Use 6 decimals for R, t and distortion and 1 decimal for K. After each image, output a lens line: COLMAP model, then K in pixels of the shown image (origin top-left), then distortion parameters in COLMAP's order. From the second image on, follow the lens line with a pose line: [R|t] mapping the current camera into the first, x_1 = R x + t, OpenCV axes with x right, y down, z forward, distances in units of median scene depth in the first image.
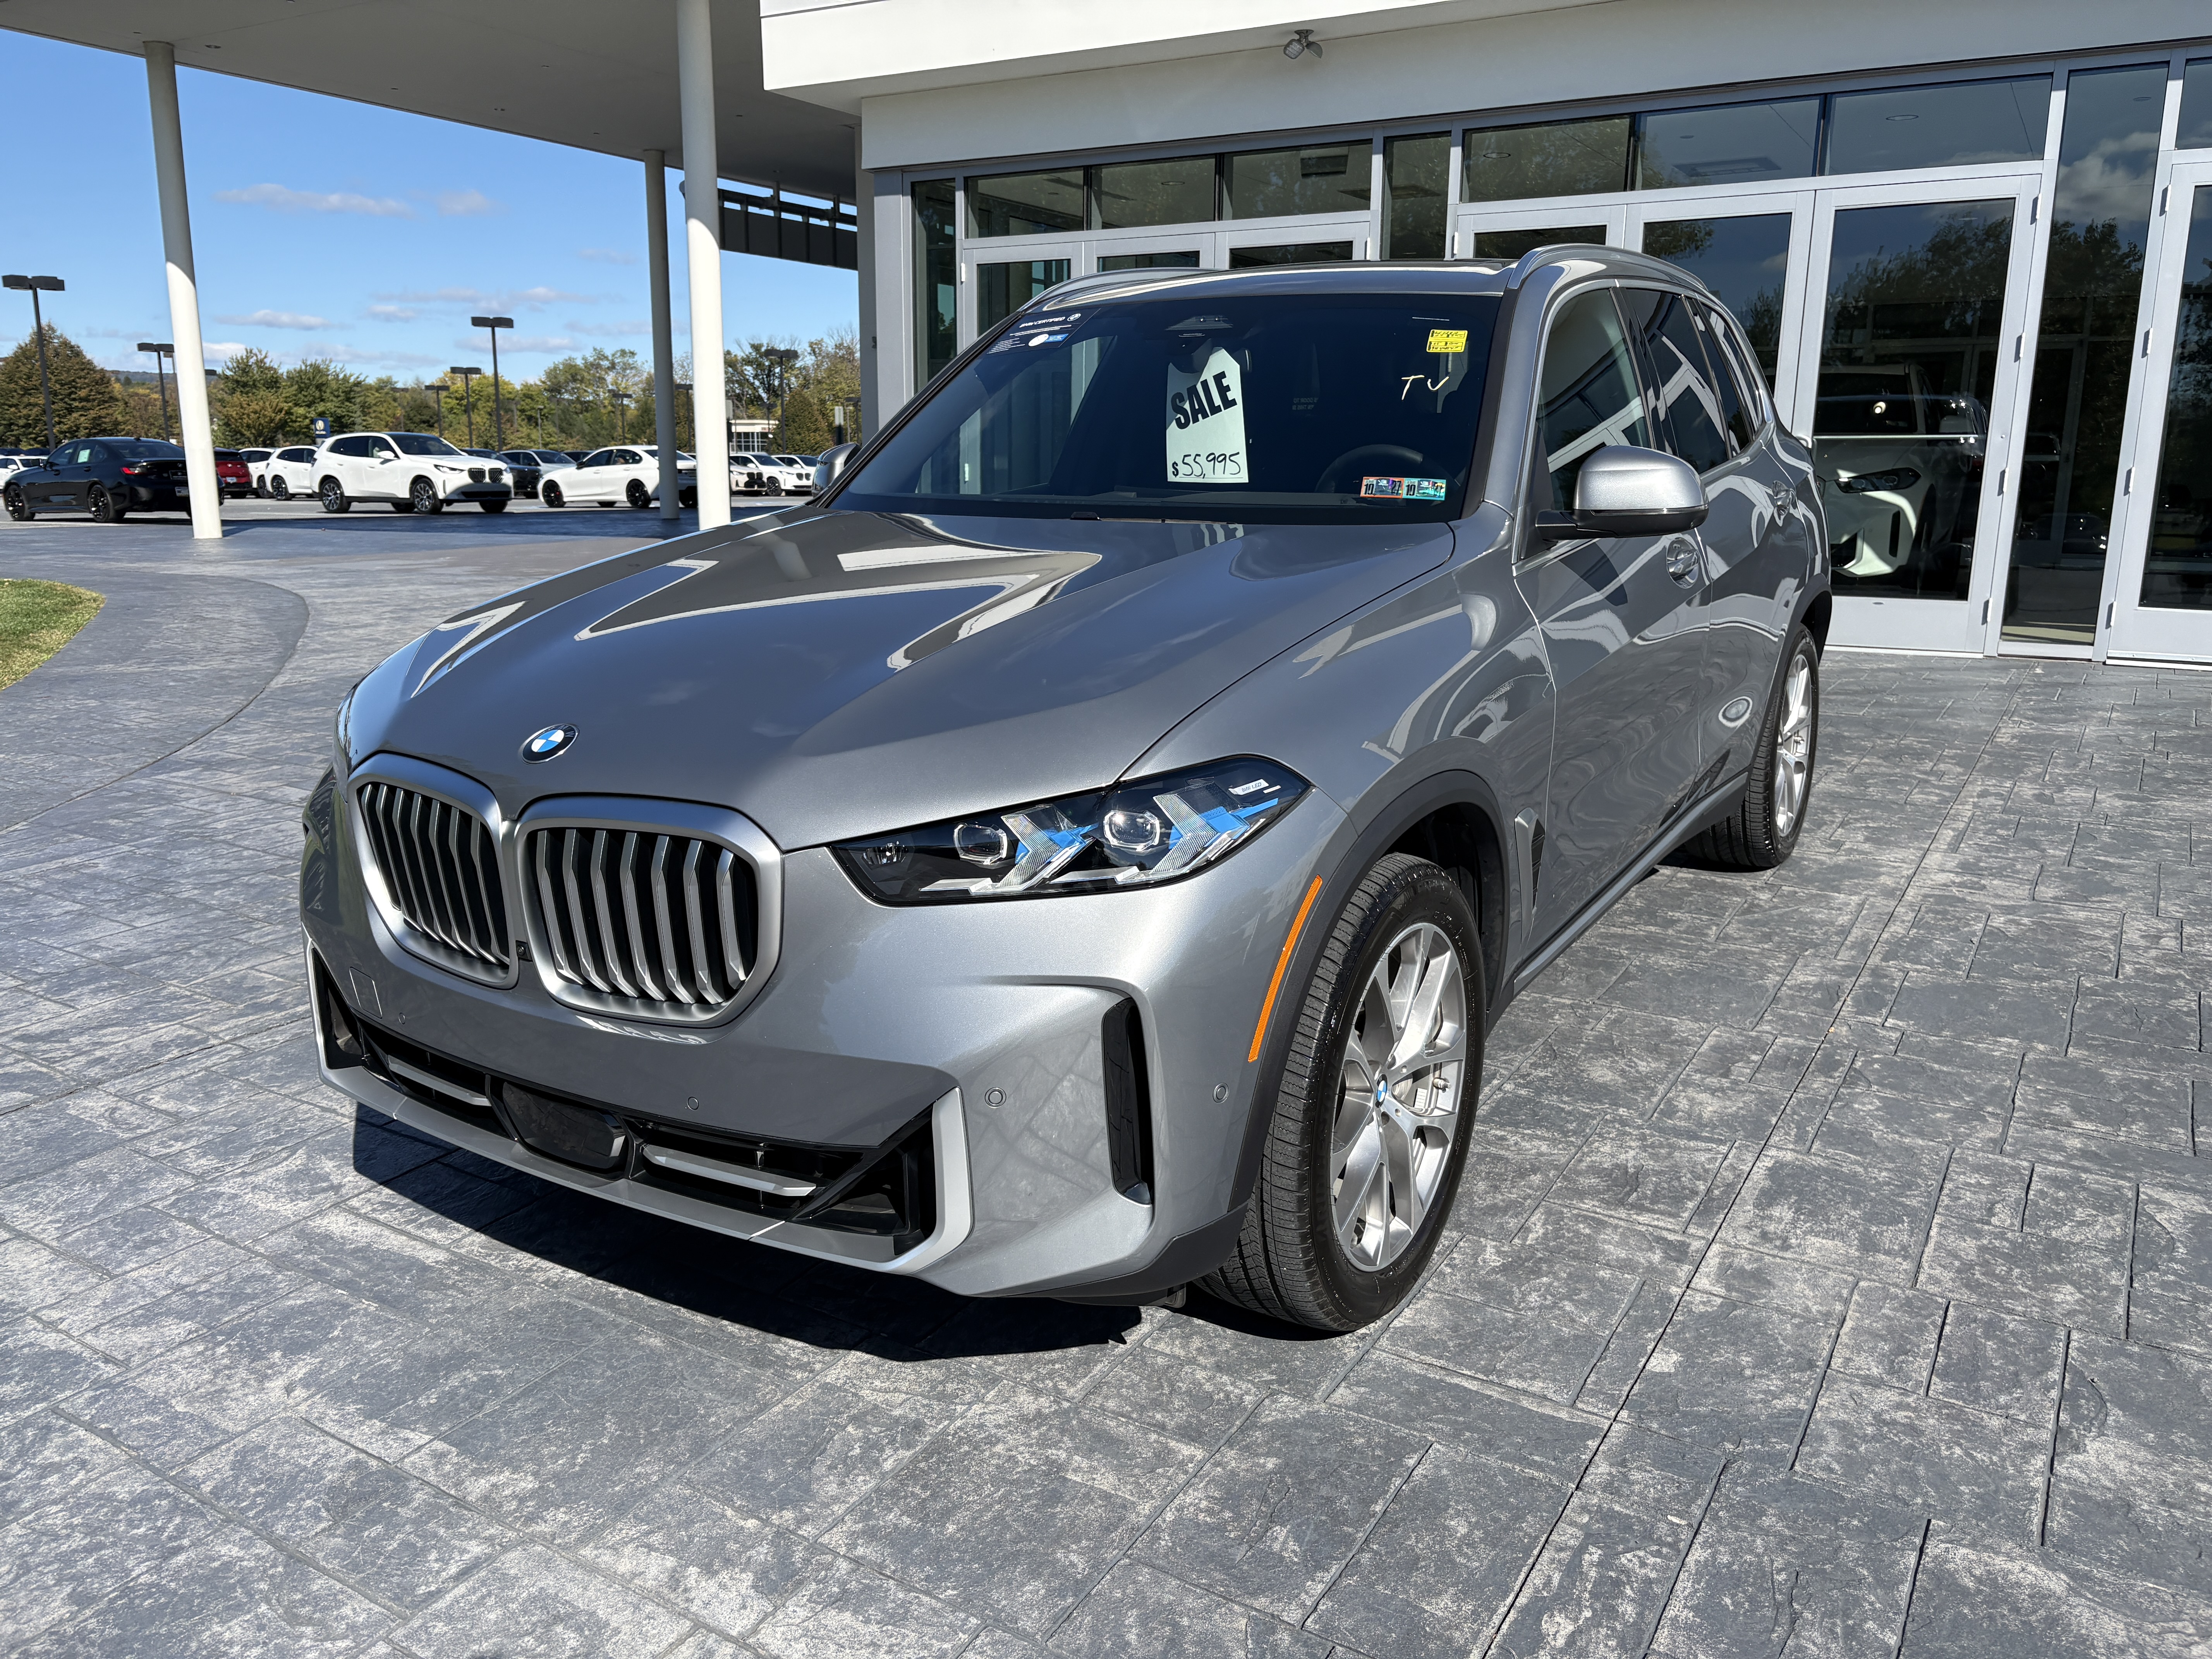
lens RADIAL K [[1692.5, 0, 1086.8], [0, 1692.5, 810.9], [0, 0, 1]] dist [0.037515, -0.036283]
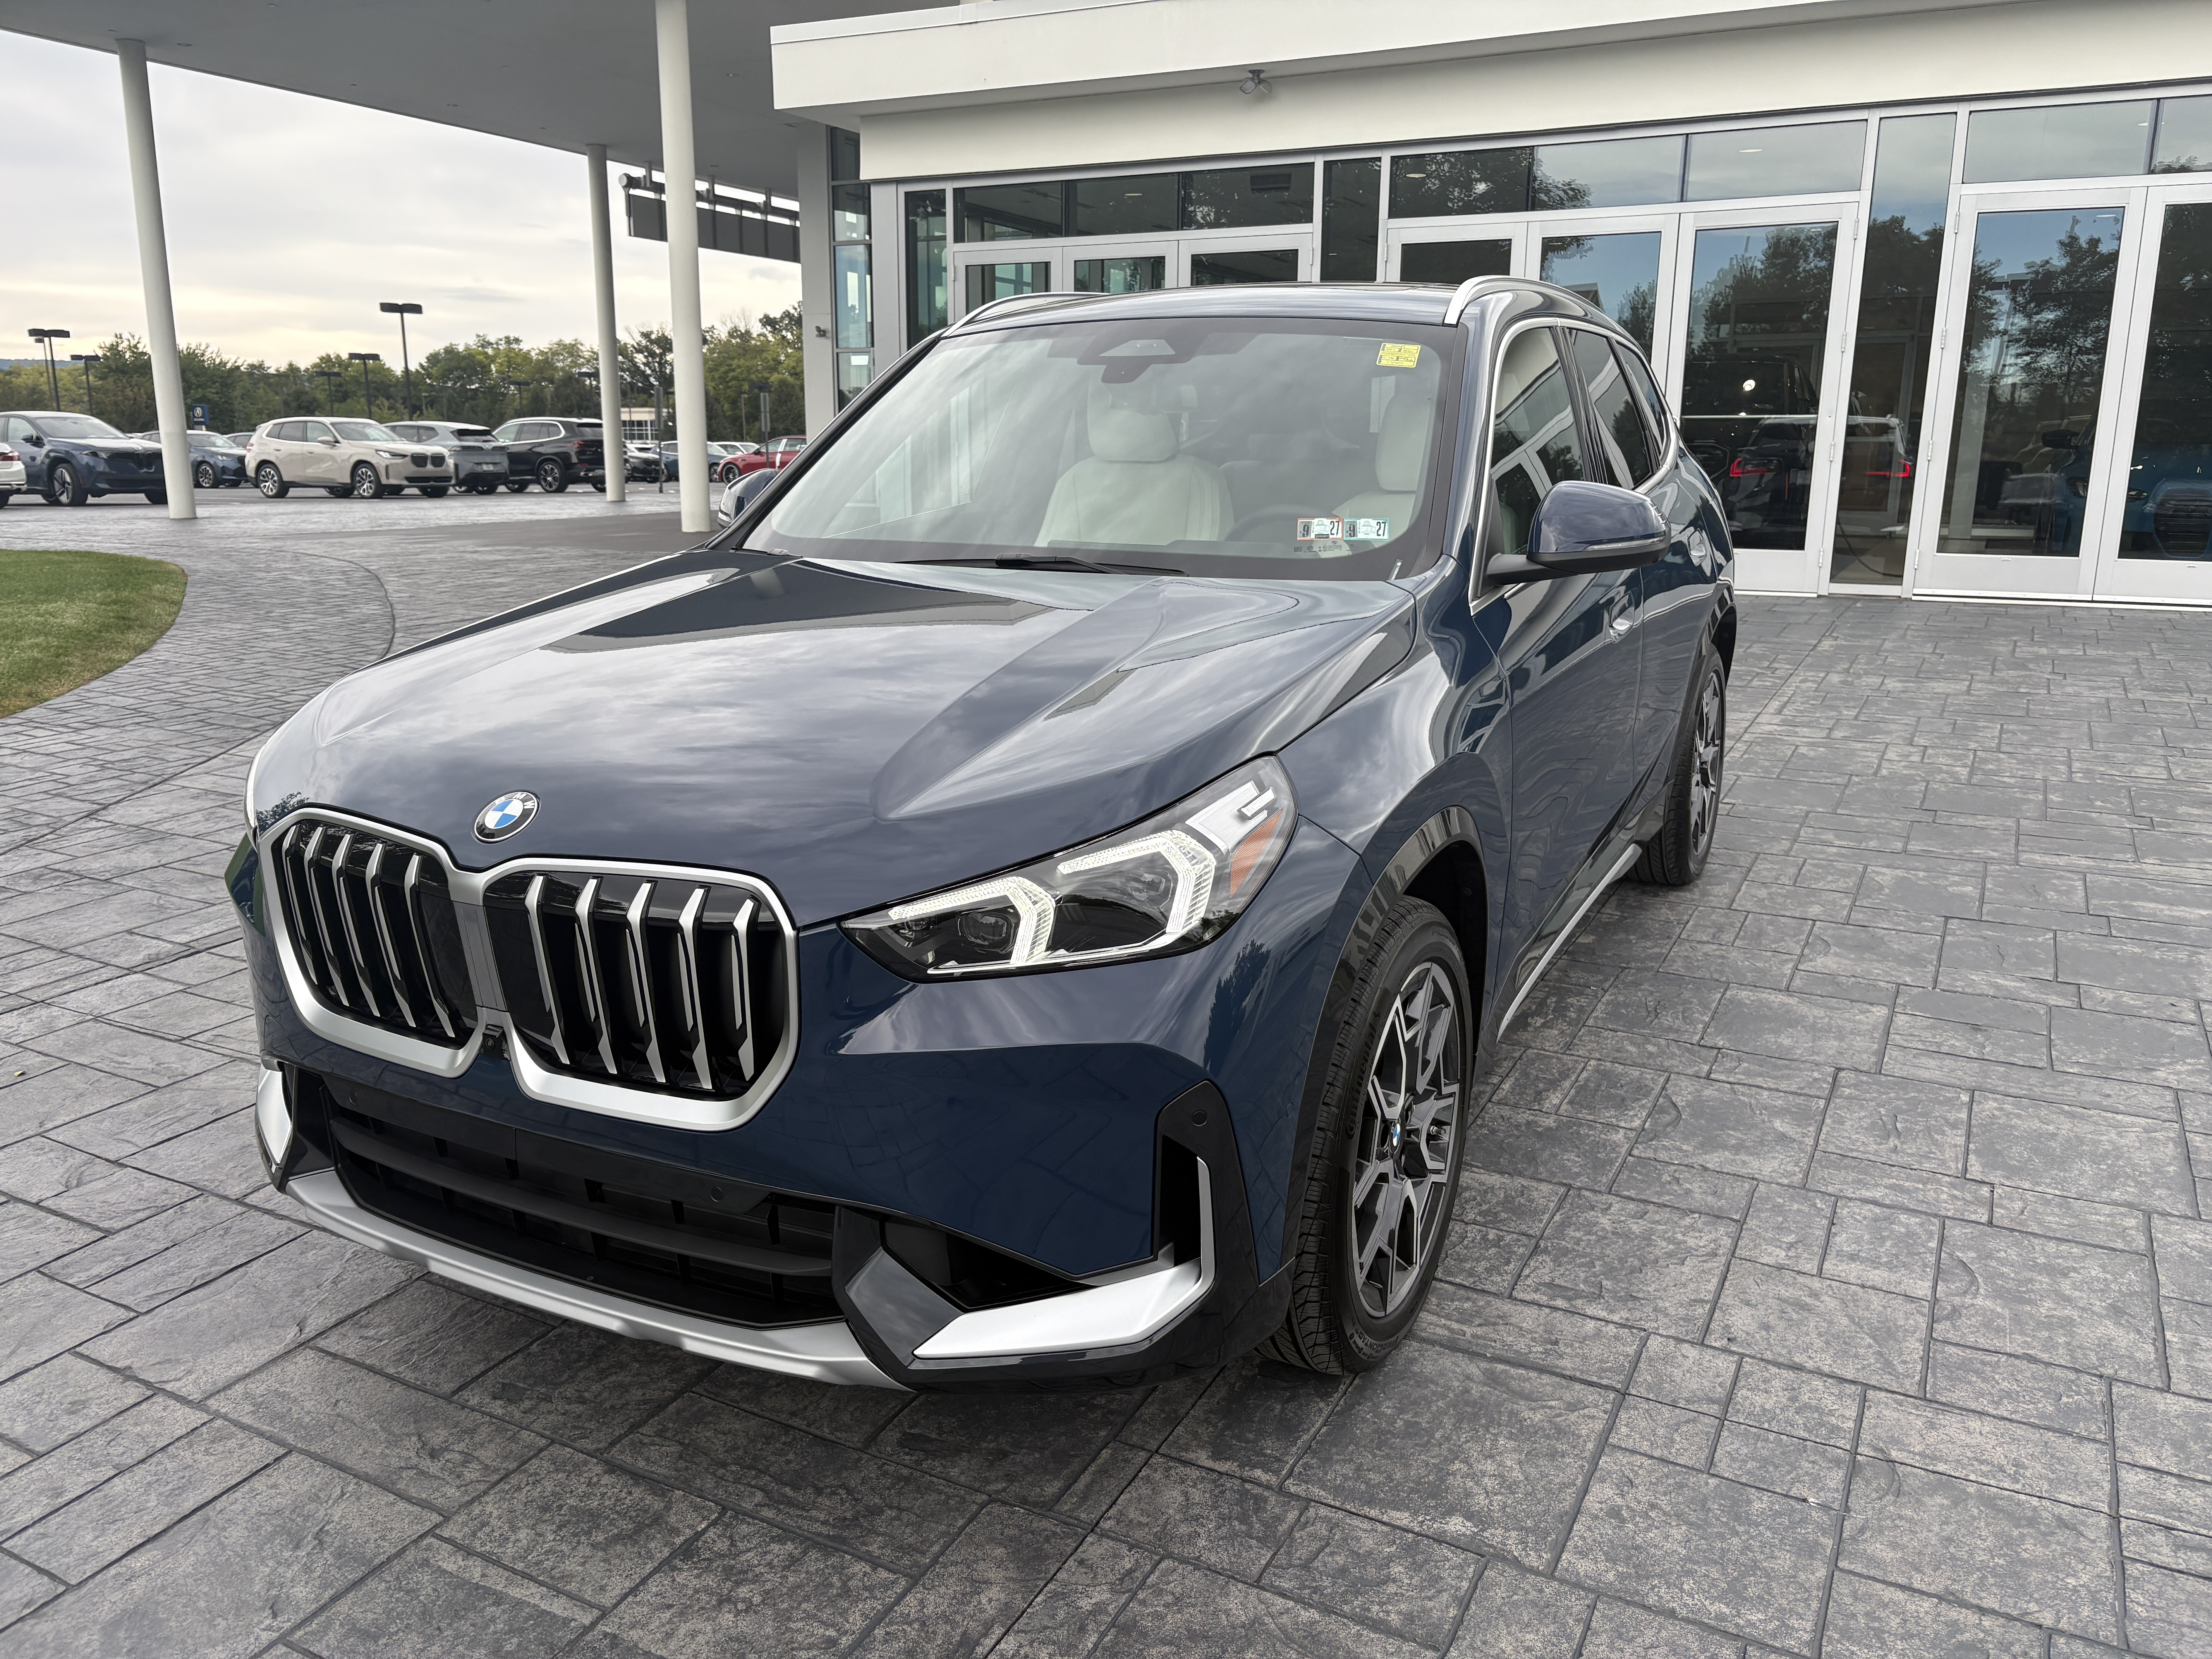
lens RADIAL K [[1692.5, 0, 1094.6], [0, 1692.5, 829.6], [0, 0, 1]] dist [0.037515, -0.036283]
pose [[0.997786, -0.015209, 0.064741, -0.077710], [0.014141, 0.999757, 0.016929, 0.051232], [-0.064983, -0.015976, 0.997758, -0.198244]]
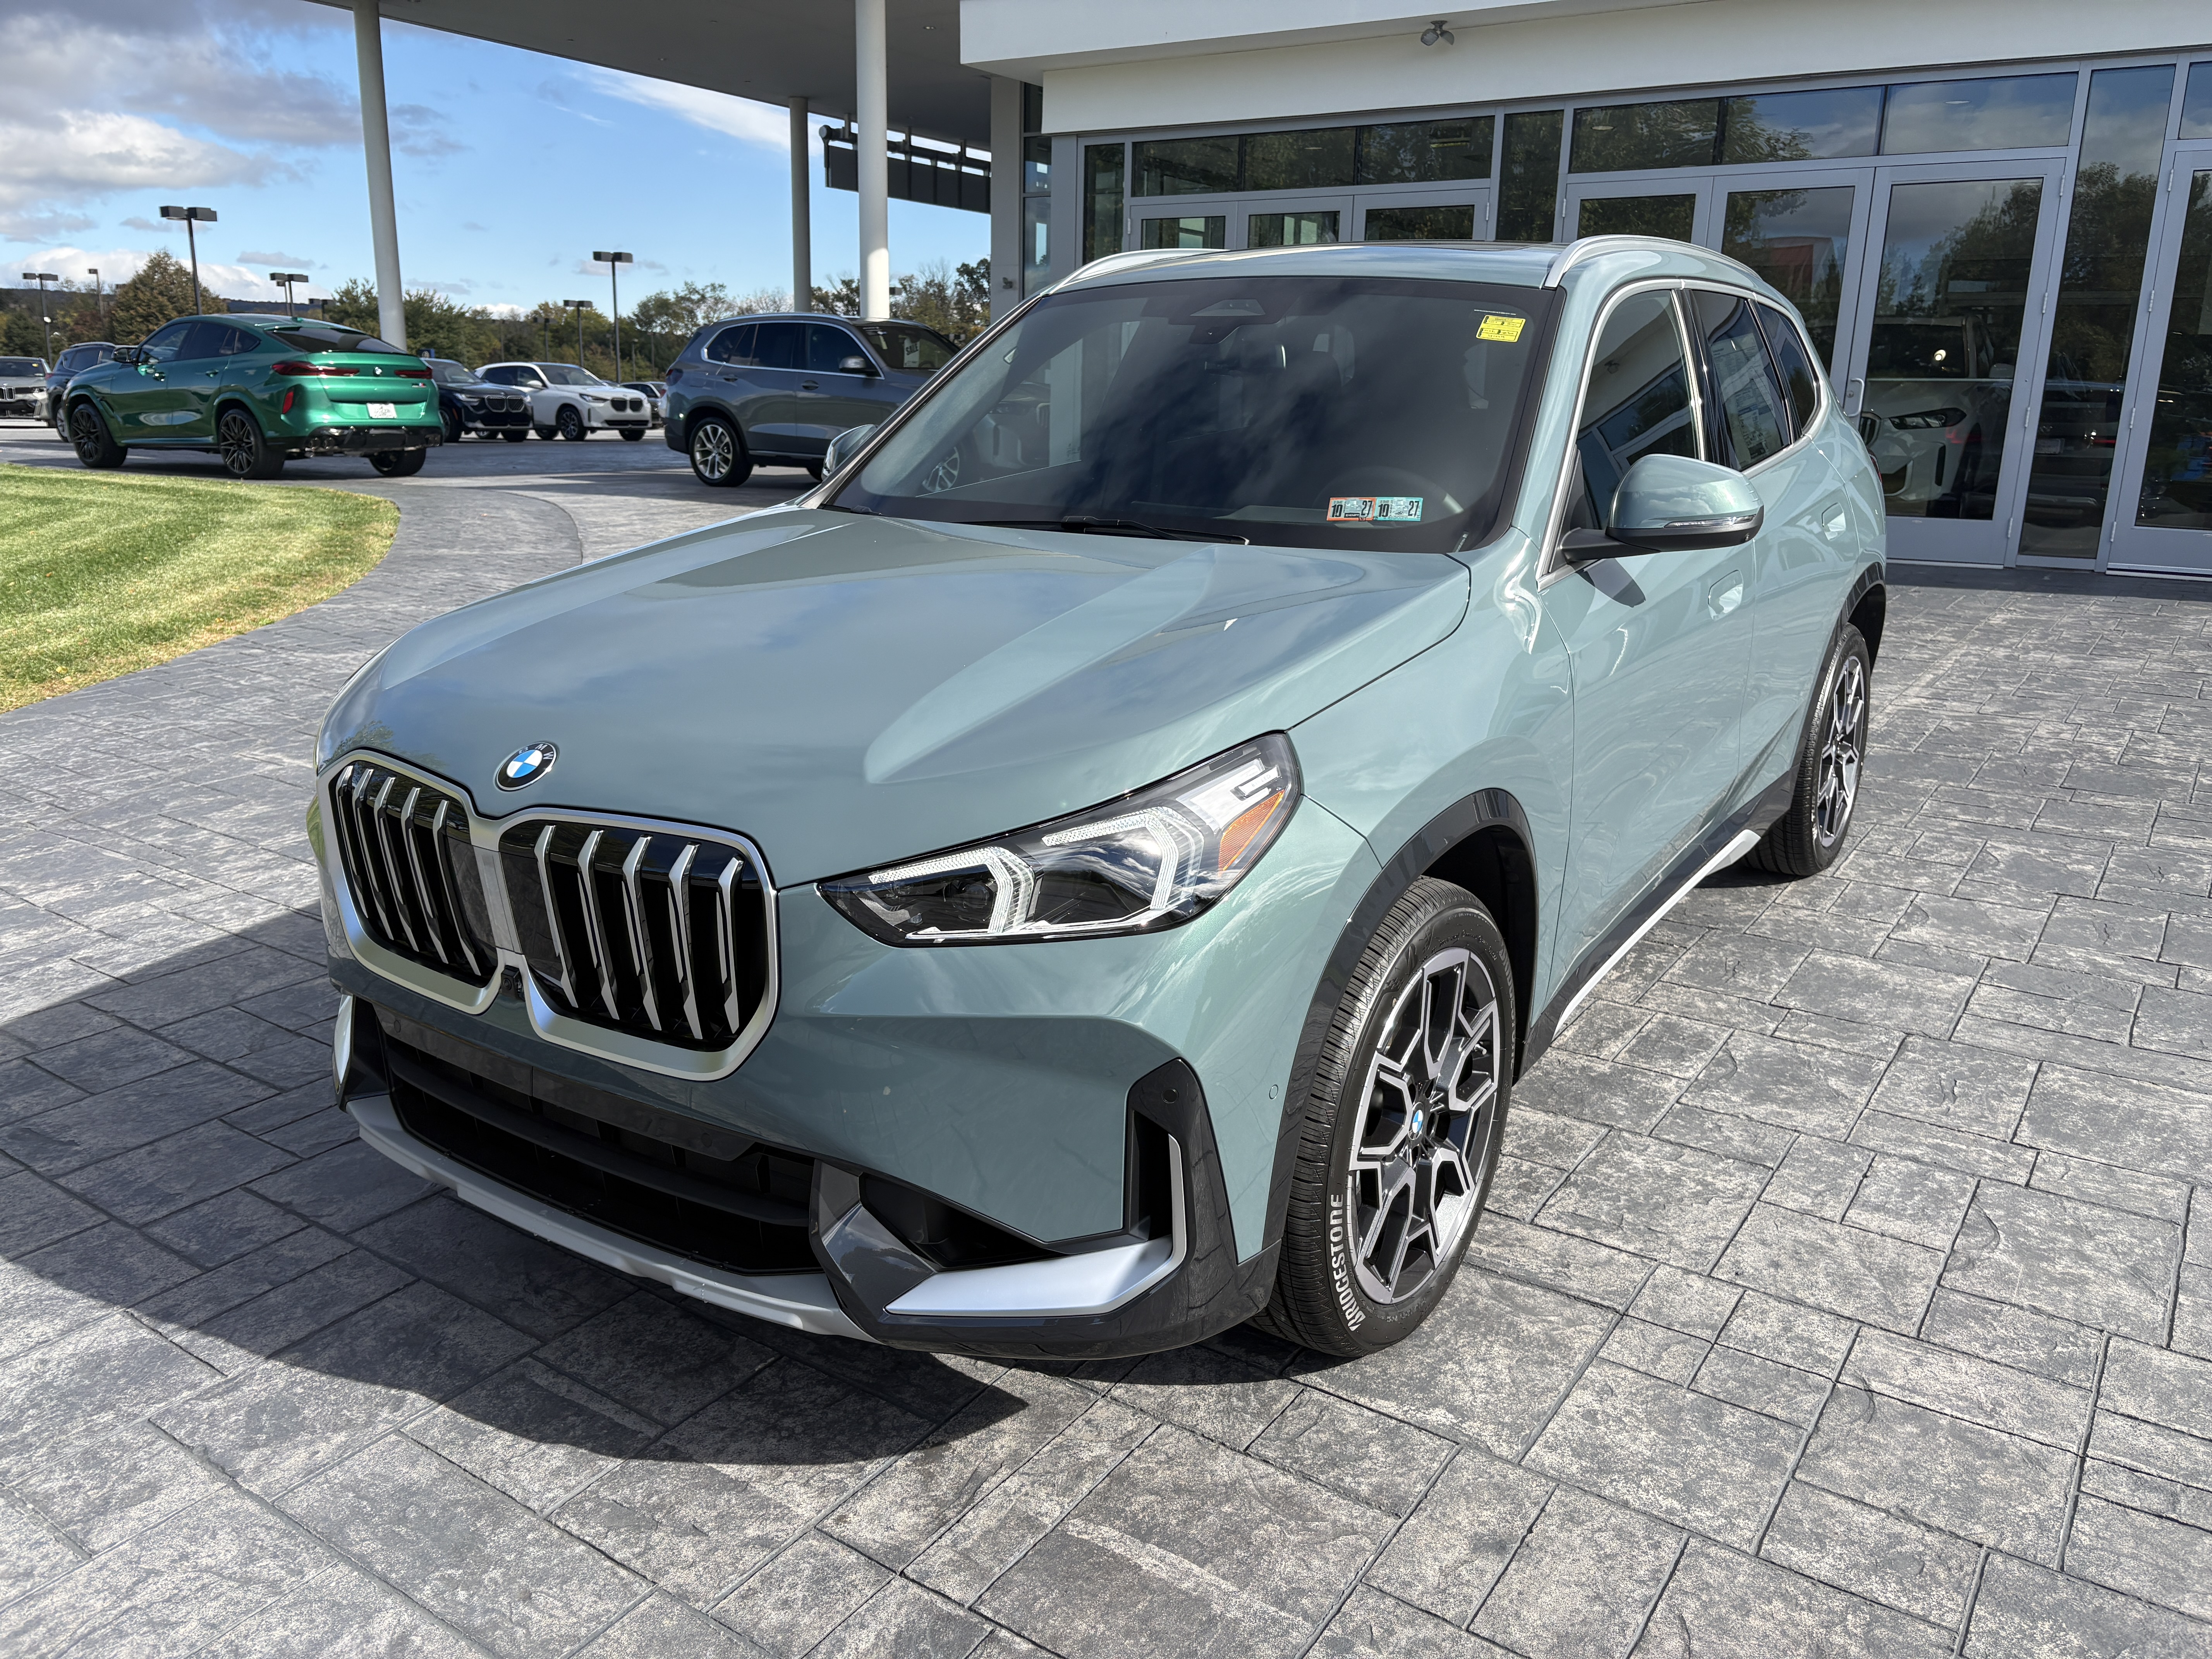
lens RADIAL K [[1692.5, 0, 1096.0], [0, 1692.5, 823.4], [0, 0, 1]] dist [0.037515, -0.036283]
pose [[0.999009, 0.023711, -0.037676, -0.056755], [-0.022186, 0.998938, 0.040392, 0.054640], [0.038594, -0.039516, 0.998473, -0.221426]]
